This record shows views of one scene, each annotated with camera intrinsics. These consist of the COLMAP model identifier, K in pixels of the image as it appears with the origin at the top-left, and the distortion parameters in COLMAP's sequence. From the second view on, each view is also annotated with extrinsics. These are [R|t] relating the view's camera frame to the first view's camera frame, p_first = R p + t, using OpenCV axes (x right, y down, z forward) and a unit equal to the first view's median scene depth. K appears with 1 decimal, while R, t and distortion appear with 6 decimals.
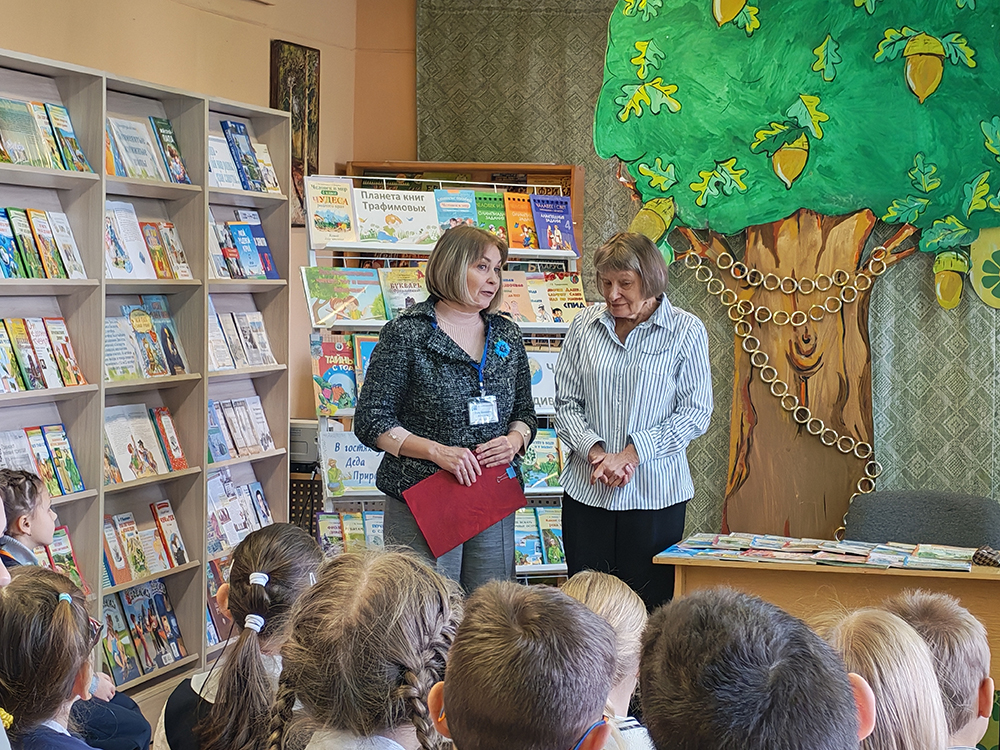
lens RADIAL K [[2588.4, 0, 500.7], [0, 2588.4, 367.5], [0, 0, 1]] dist [0.137469, 0.000000]
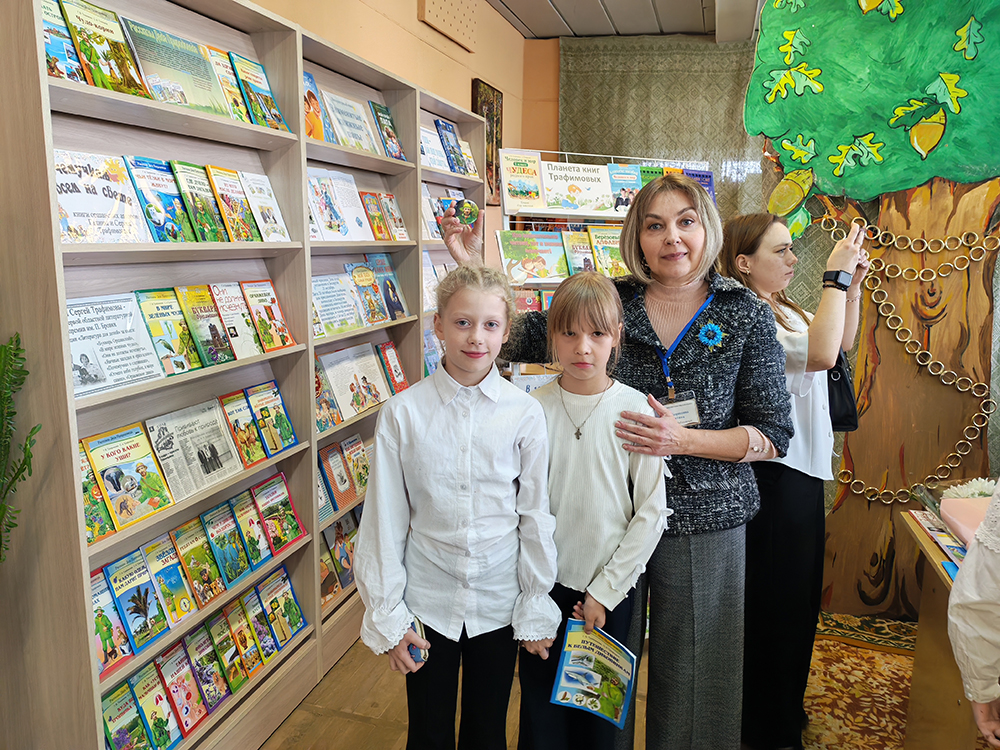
lens RADIAL K [[774.2, 0, 503.9], [0, 774.2, 379.6], [0, 0, 1]] dist [0.068228, -0.091284]
pose [[0.998597, 0.010177, -0.051963, -0.054103], [-0.002316, 0.988811, 0.149156, -0.024287], [0.052899, -0.148827, 0.987447, 0.638467]]
